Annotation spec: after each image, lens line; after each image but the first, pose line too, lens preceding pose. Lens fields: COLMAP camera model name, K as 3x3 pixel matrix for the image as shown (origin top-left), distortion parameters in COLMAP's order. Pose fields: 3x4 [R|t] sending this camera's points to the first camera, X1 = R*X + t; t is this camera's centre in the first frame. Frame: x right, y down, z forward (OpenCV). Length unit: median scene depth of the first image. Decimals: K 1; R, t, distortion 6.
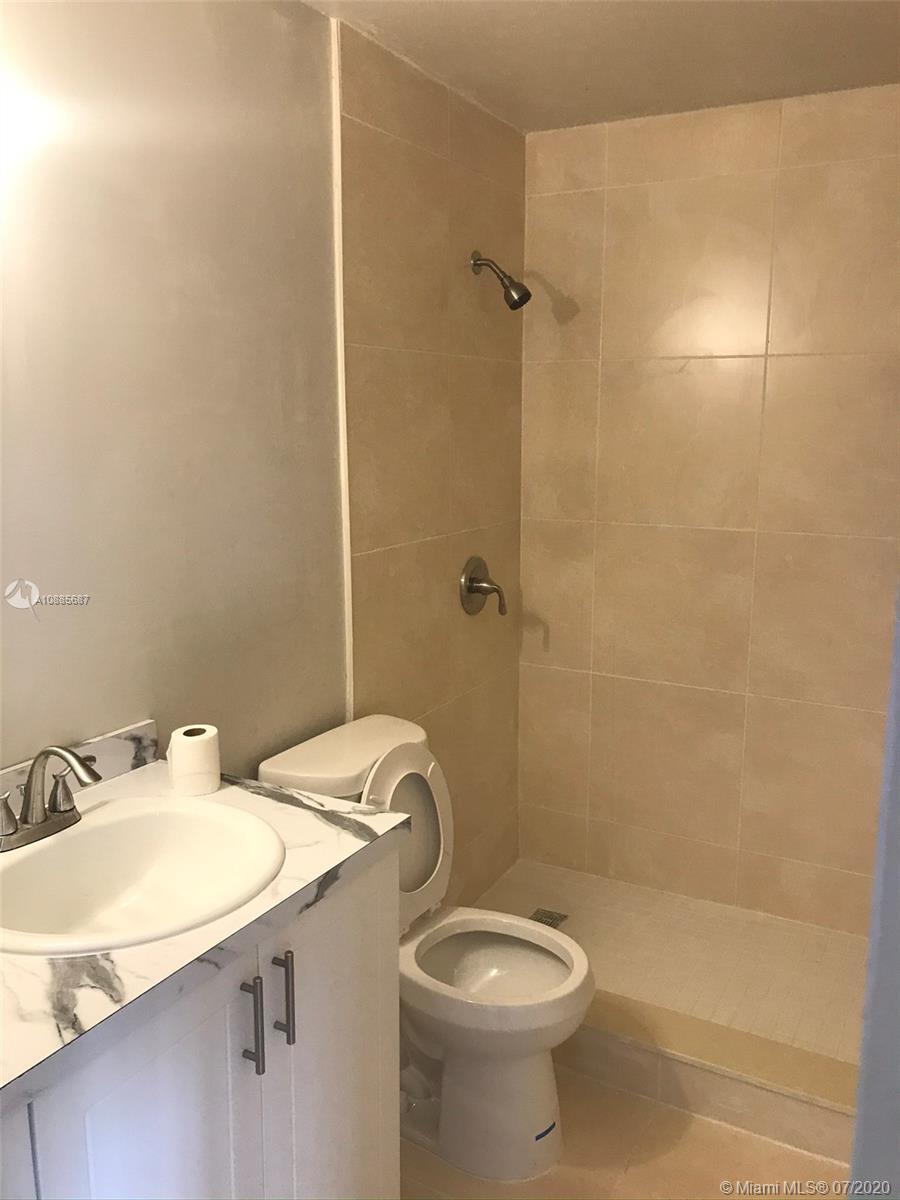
lens RADIAL K [[982.8, 0, 450.1], [0, 982.8, 617.8], [0, 0, 1]] dist [0.081511, -0.130318]
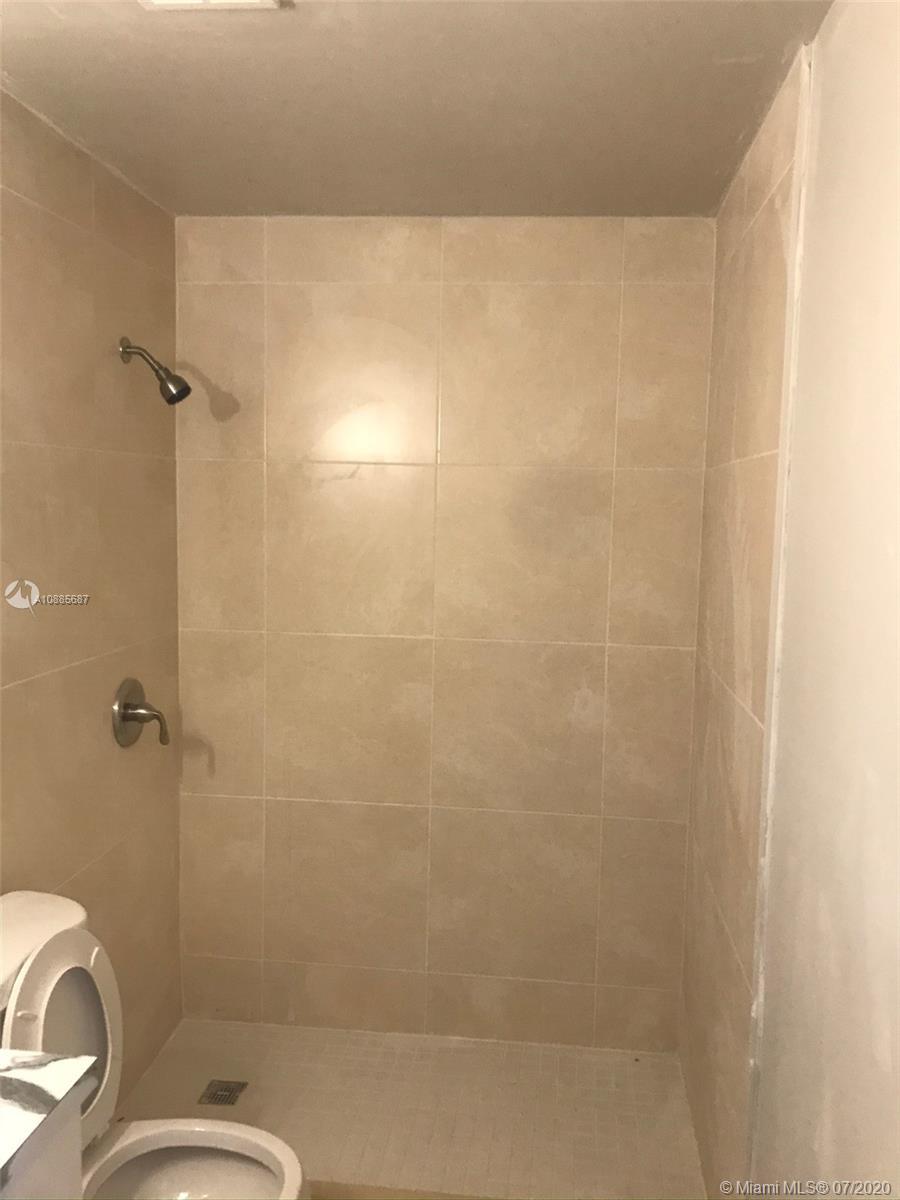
lens RADIAL K [[991.7, 0, 450.0], [0, 991.7, 600.0], [0, 0, 1]] dist [0.029814, -0.000969]
pose [[0.923282, -0.022524, 0.383462, -0.051400], [0.055435, 0.995642, -0.074990, -0.053987], [-0.380102, 0.090494, 0.920507, 0.093411]]
